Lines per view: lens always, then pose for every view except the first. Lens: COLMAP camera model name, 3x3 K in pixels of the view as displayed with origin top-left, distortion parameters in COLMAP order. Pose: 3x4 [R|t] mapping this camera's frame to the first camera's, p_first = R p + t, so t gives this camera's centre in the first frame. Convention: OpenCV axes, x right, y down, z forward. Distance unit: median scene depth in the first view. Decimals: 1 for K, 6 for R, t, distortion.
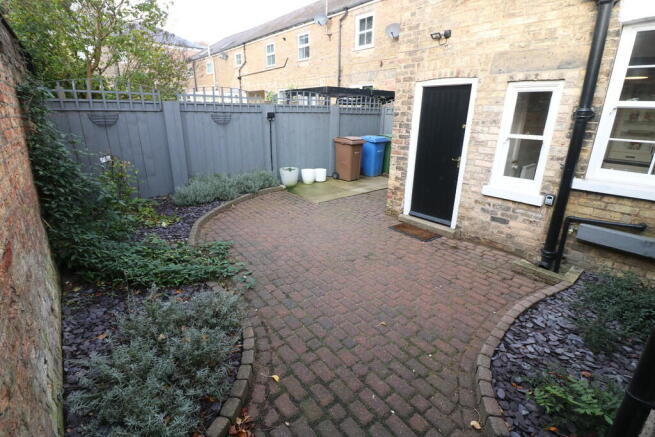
lens RADIAL K [[303.1, 0, 324.0], [0, 303.1, 209.8], [0, 0, 1]] dist [-0.000443, -0.014793]
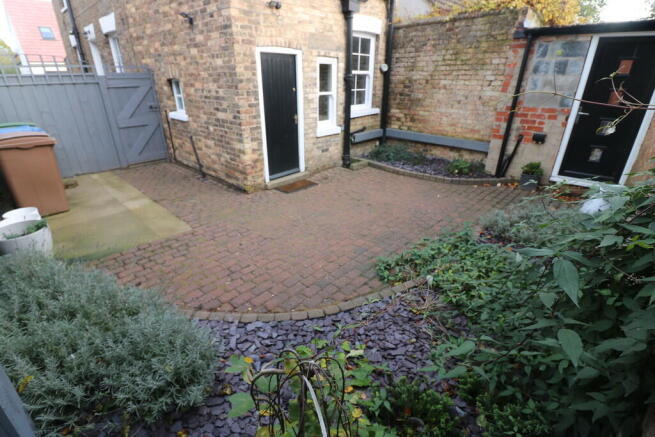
lens RADIAL K [[303.1, 0, 324.0], [0, 303.1, 209.8], [0, 0, 1]] dist [-0.000443, -0.014793]
pose [[-0.132475, -0.404150, 0.905049, -0.889035], [0.305327, 0.852056, 0.425178, -0.346945], [-0.942988, 0.332661, 0.010522, 1.036855]]
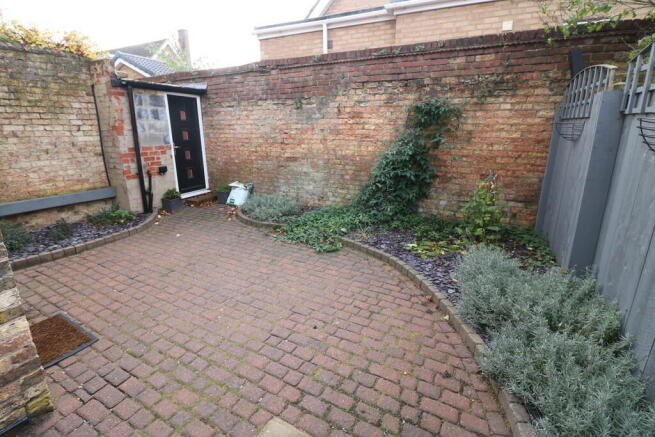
lens RADIAL K [[303.1, 0, 324.0], [0, 303.1, 209.8], [0, 0, 1]] dist [-0.000443, -0.014793]
pose [[-0.919997, 0.092995, -0.380732, 0.043056], [-0.126683, 0.848733, 0.513423, -0.499292], [0.370886, 0.520580, -0.769051, 1.642942]]
